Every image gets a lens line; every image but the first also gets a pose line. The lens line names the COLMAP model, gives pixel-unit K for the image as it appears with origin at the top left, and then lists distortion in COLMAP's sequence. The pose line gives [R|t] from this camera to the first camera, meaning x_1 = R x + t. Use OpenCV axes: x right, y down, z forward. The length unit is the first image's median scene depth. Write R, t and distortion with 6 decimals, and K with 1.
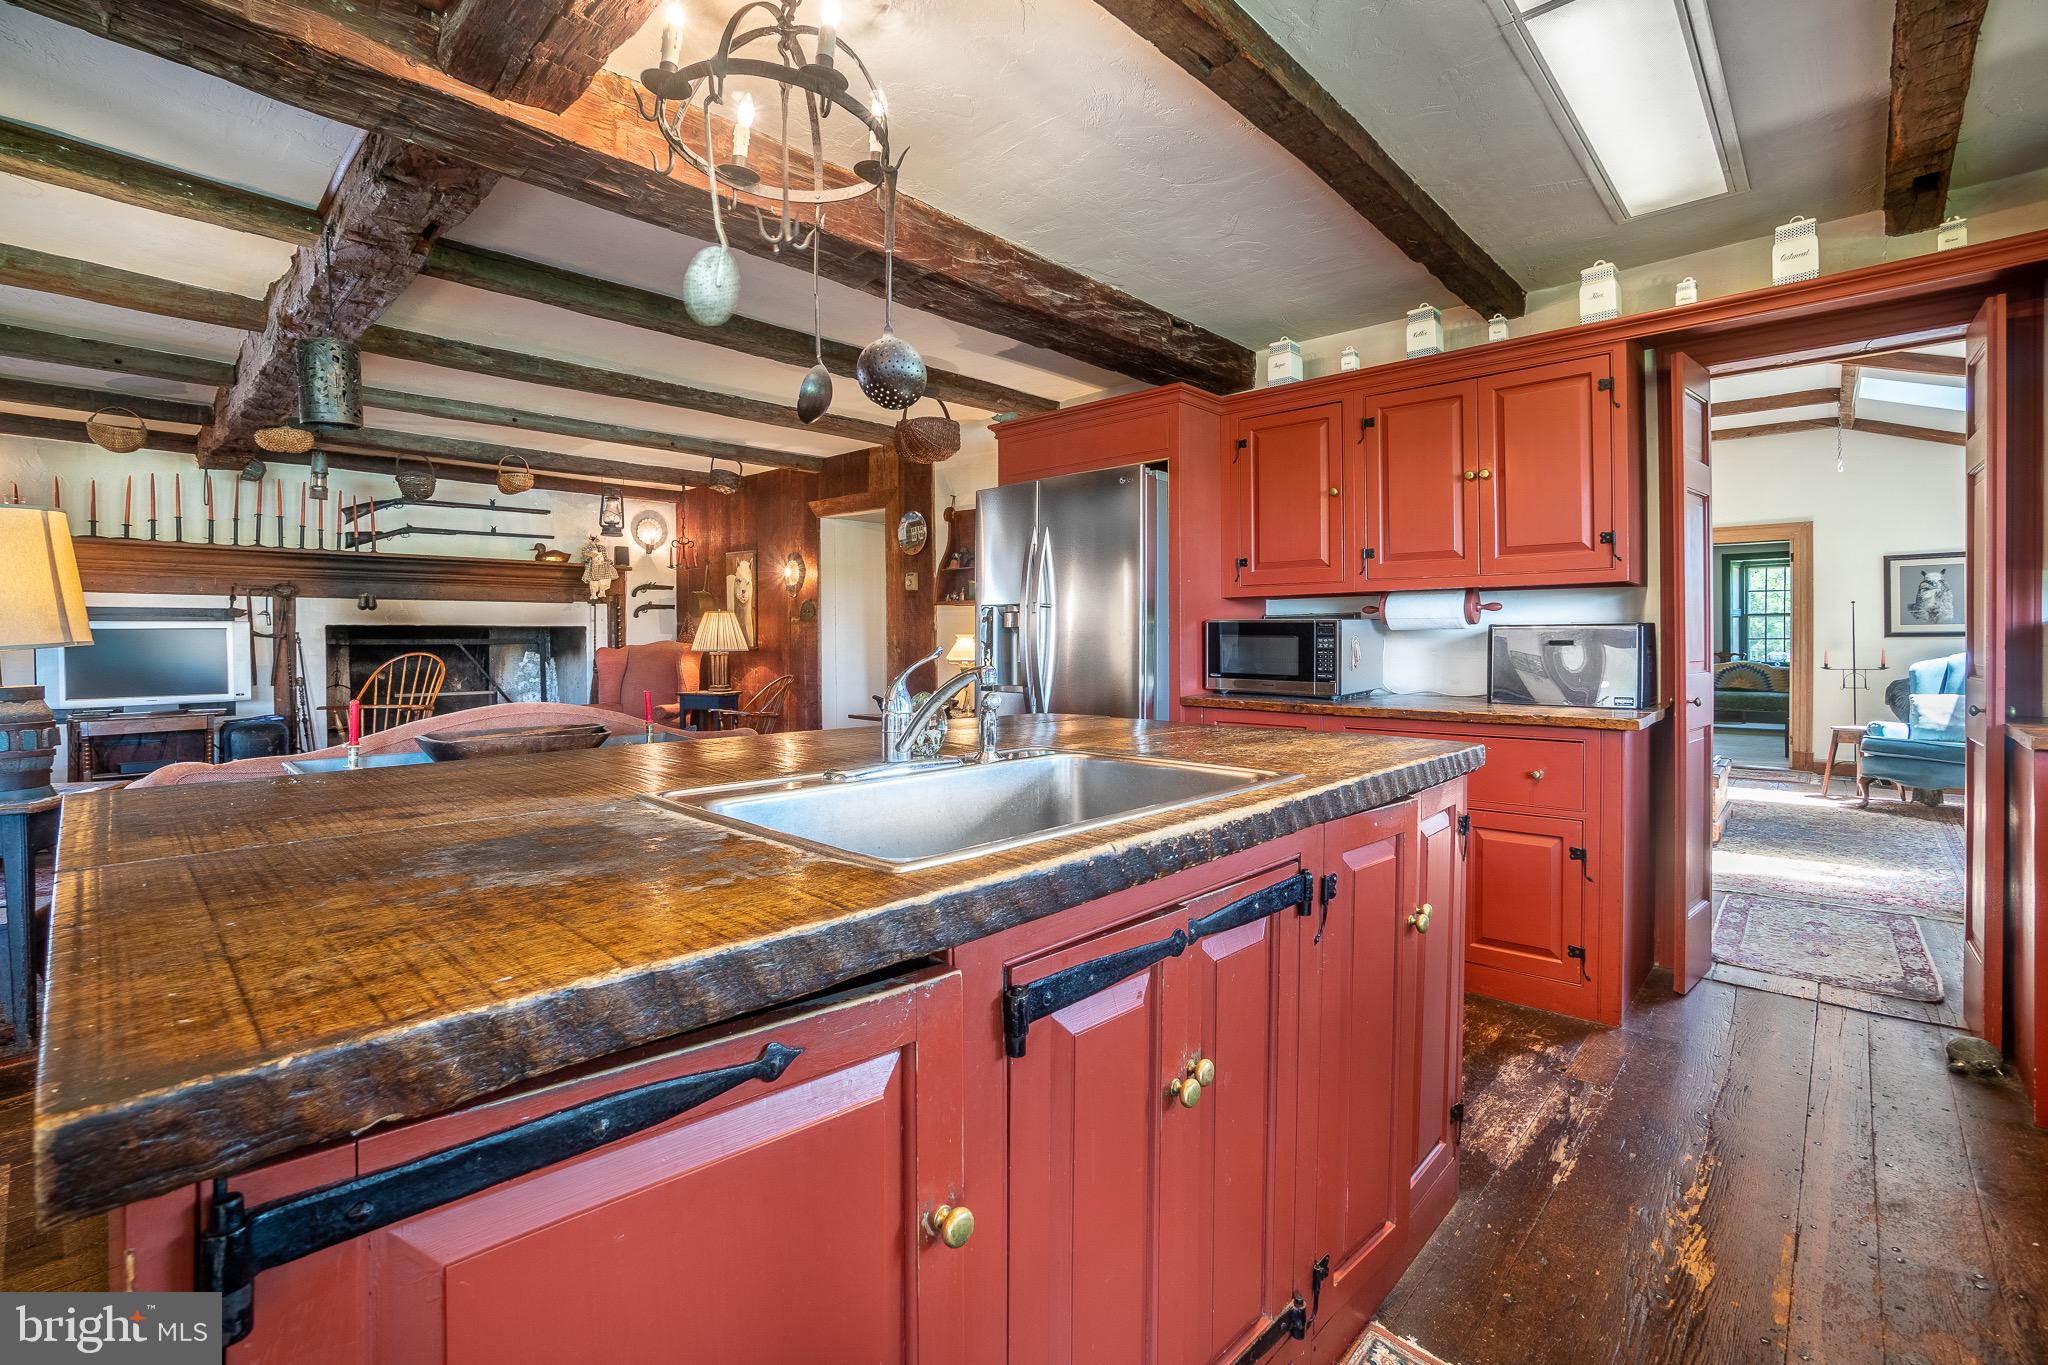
lens RADIAL K [[914.1, 0, 1012.1], [0, 914.1, 645.0], [0, 0, 1]] dist [-0.070784, 0.026998]
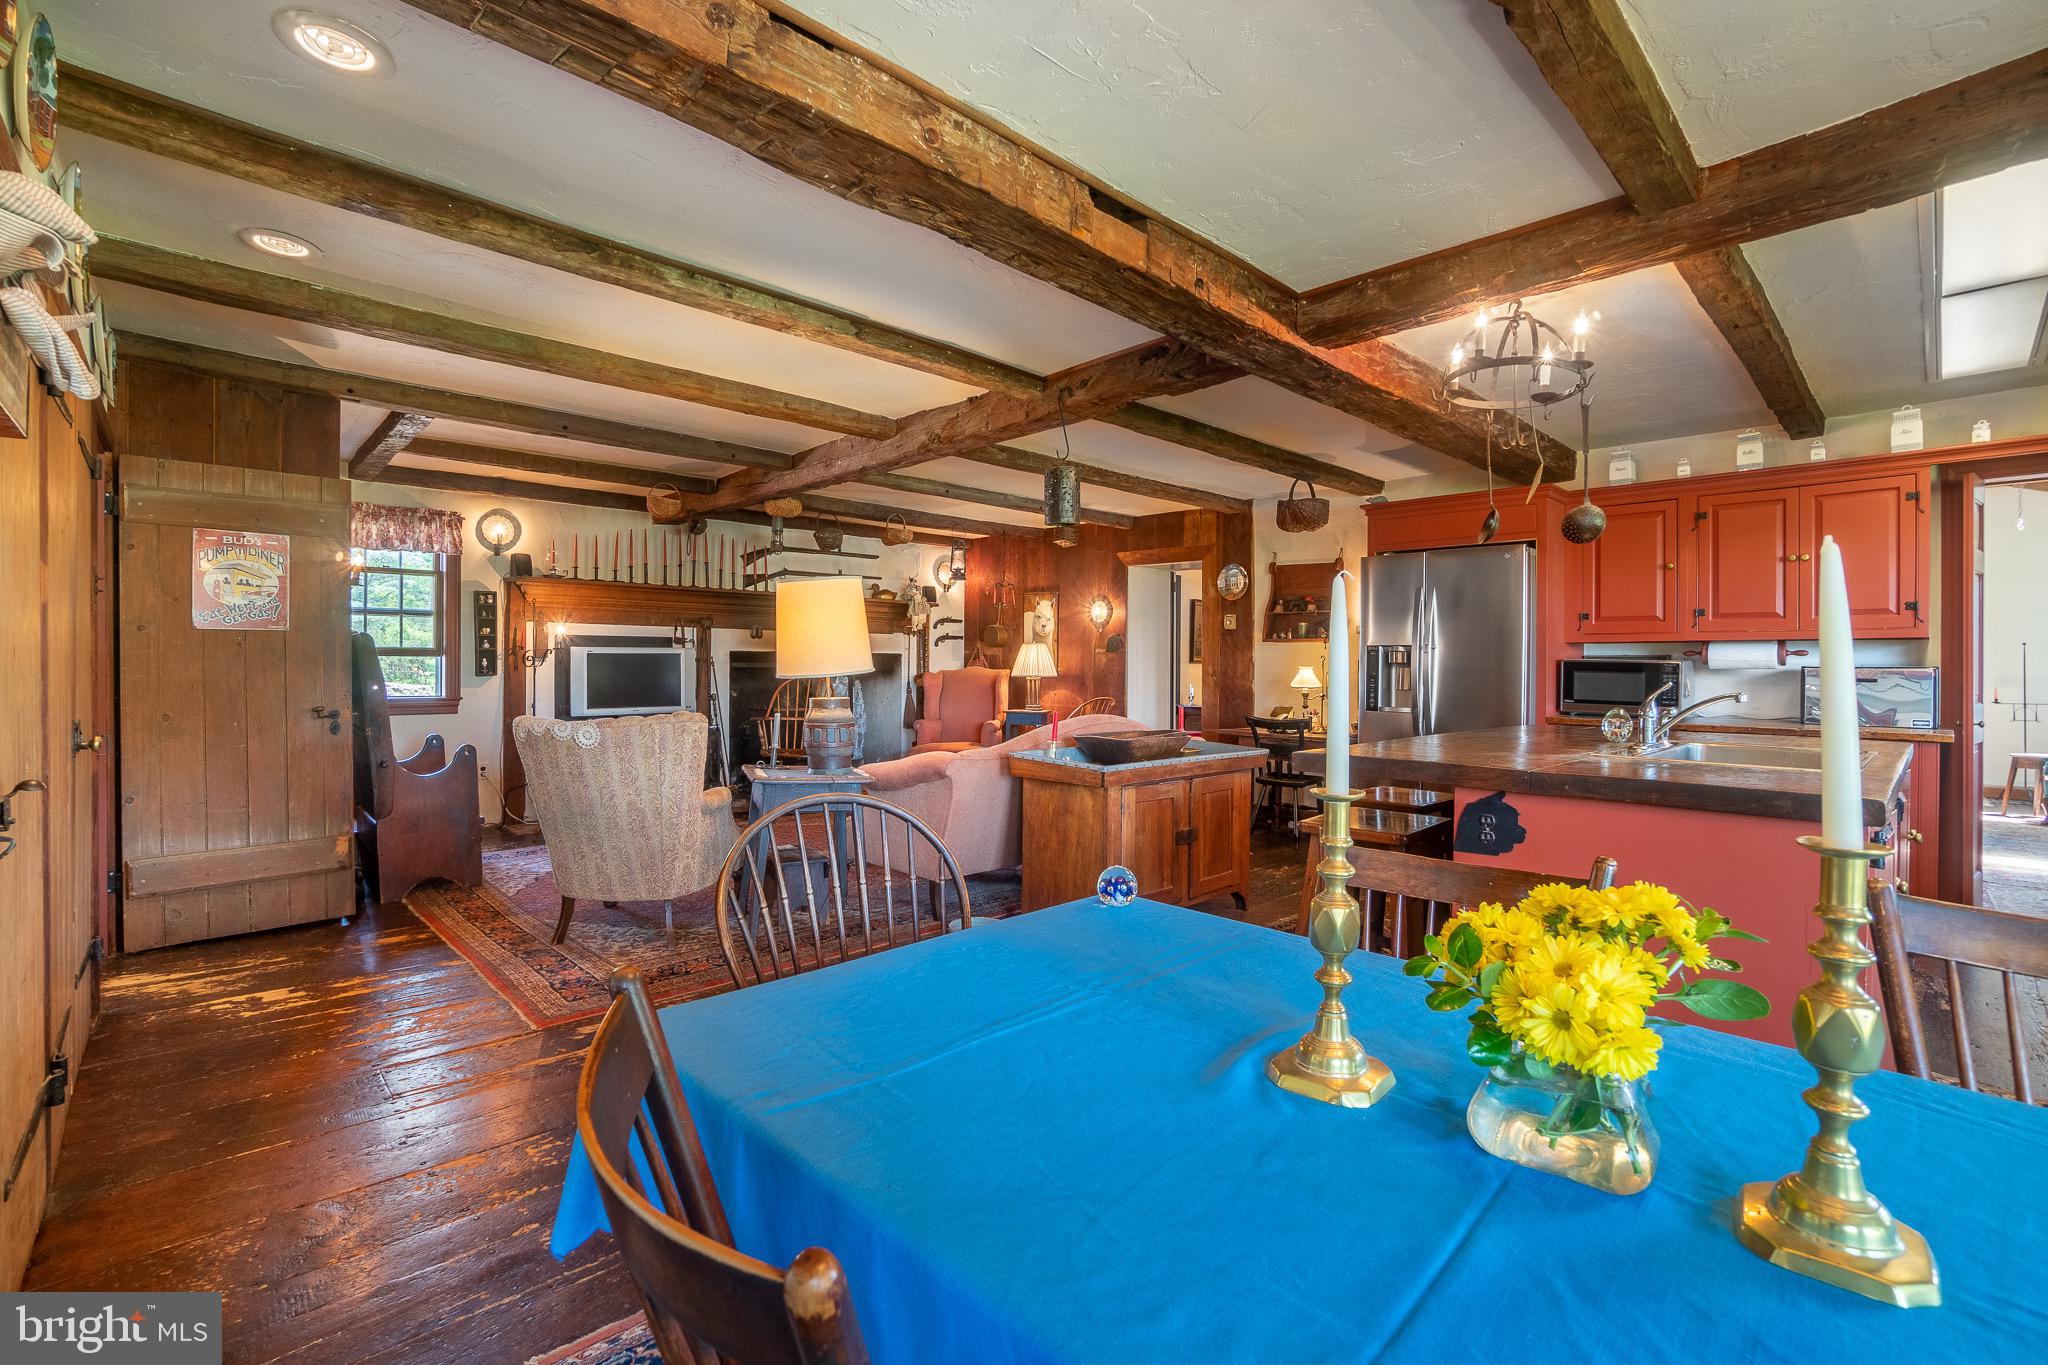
lens RADIAL K [[902.4, 0, 1014.4], [0, 902.4, 665.6], [0, 0, 1]] dist [-0.075106, 0.027146]
pose [[0.997635, 0.012351, -0.067621, -0.317079], [-0.012759, 0.999903, -0.005605, -0.000719], [0.067545, 0.006455, 0.997695, -0.215980]]
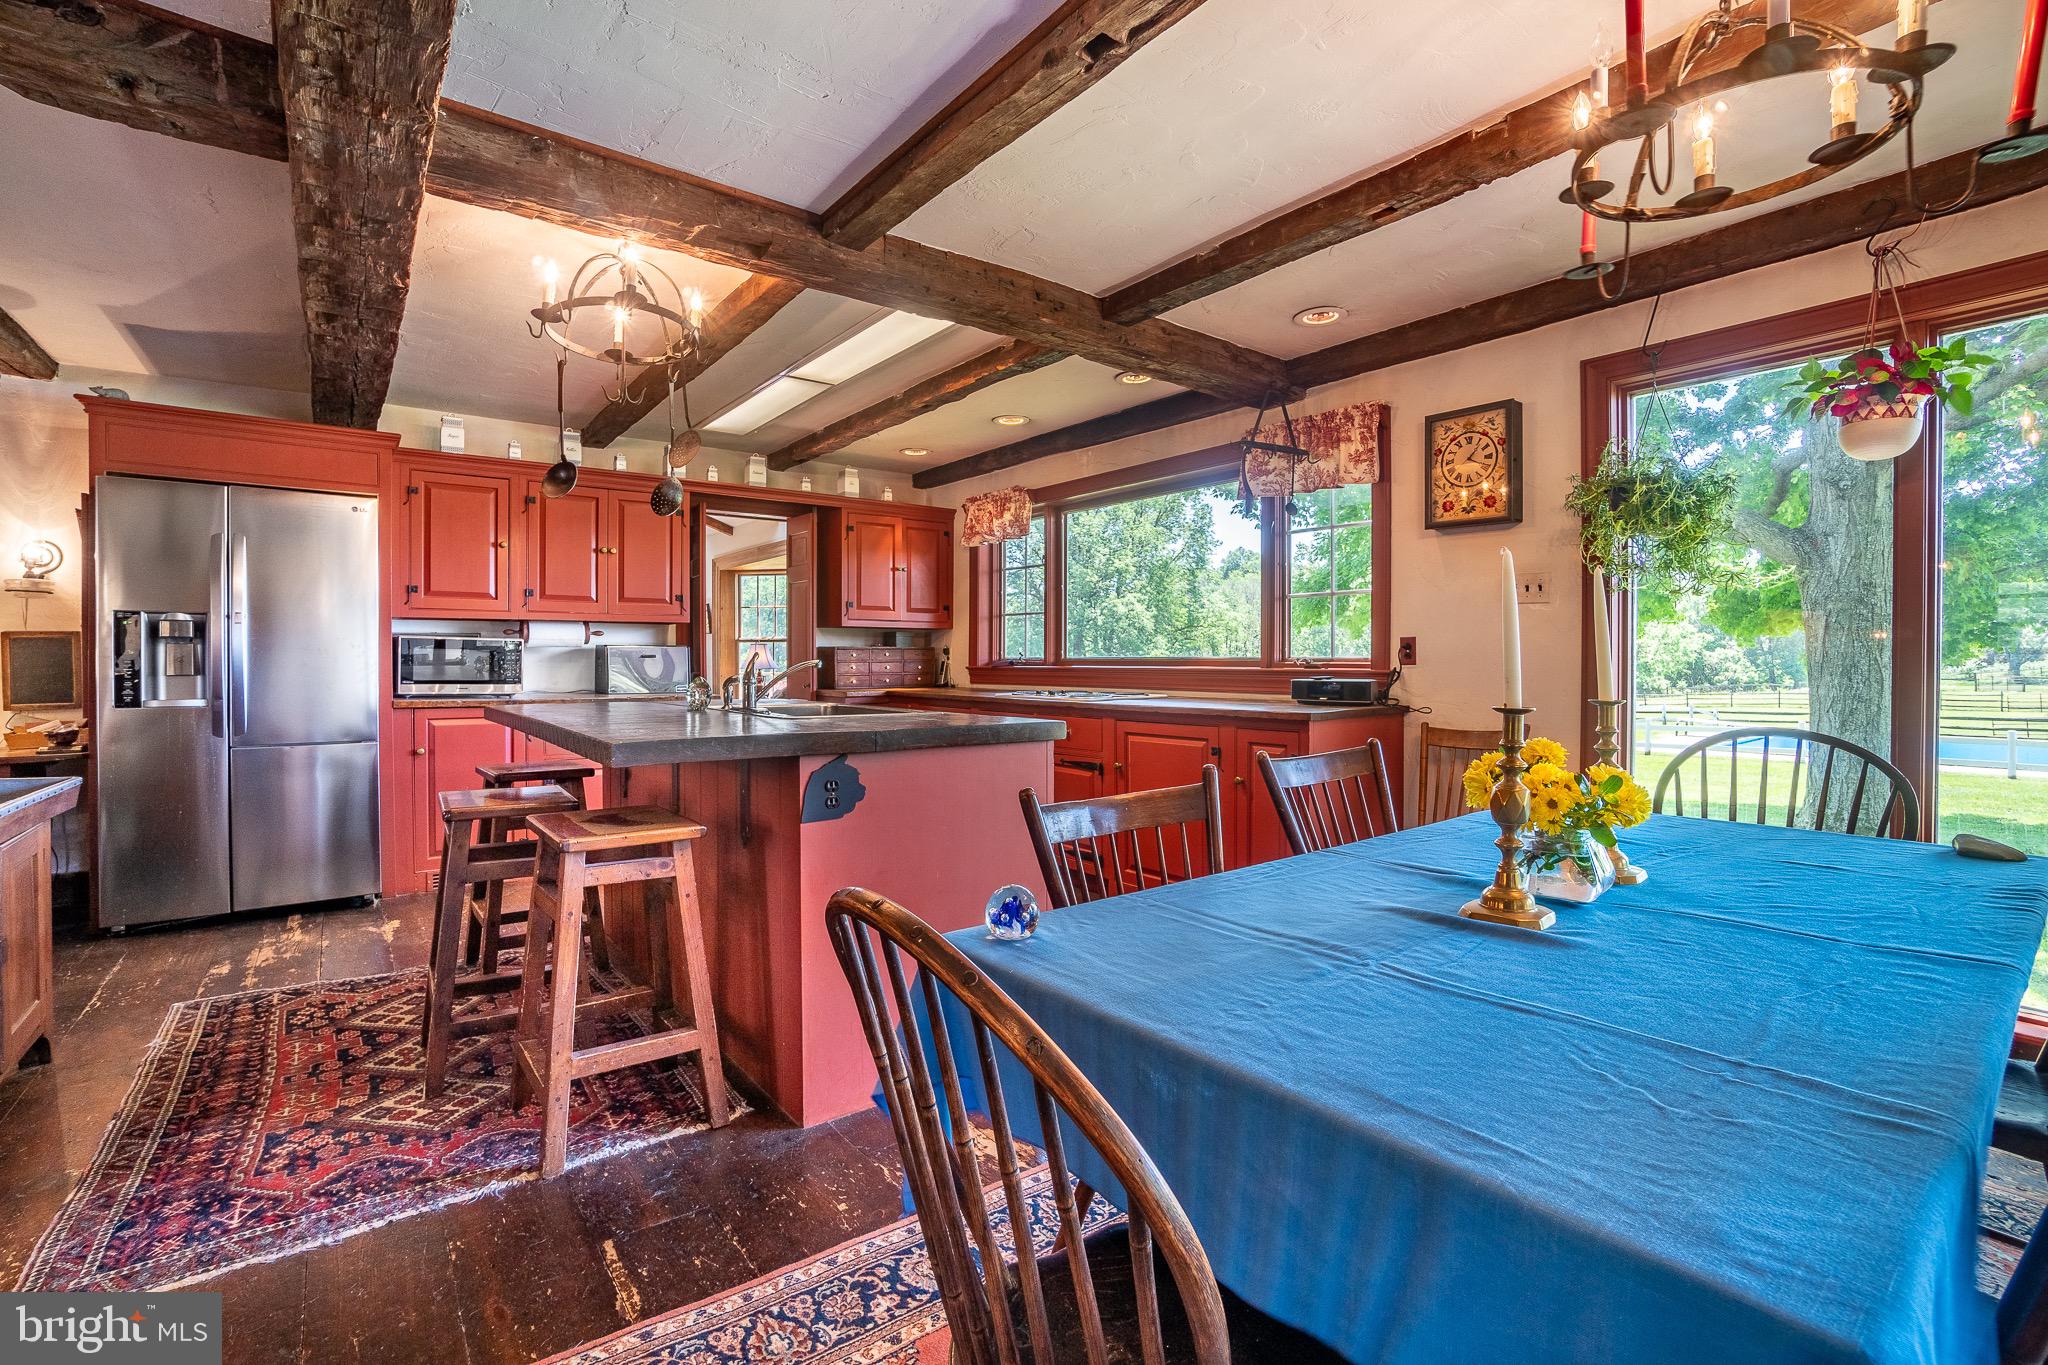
lens RADIAL K [[902.4, 0, 1014.4], [0, 902.4, 665.6], [0, 0, 1]] dist [-0.075106, 0.027146]
pose [[0.169701, -0.002180, 0.985493, -0.488846], [0.005996, 0.999981, 0.001180, 0.008988], [-0.985477, 0.005708, 0.169710, 0.012595]]
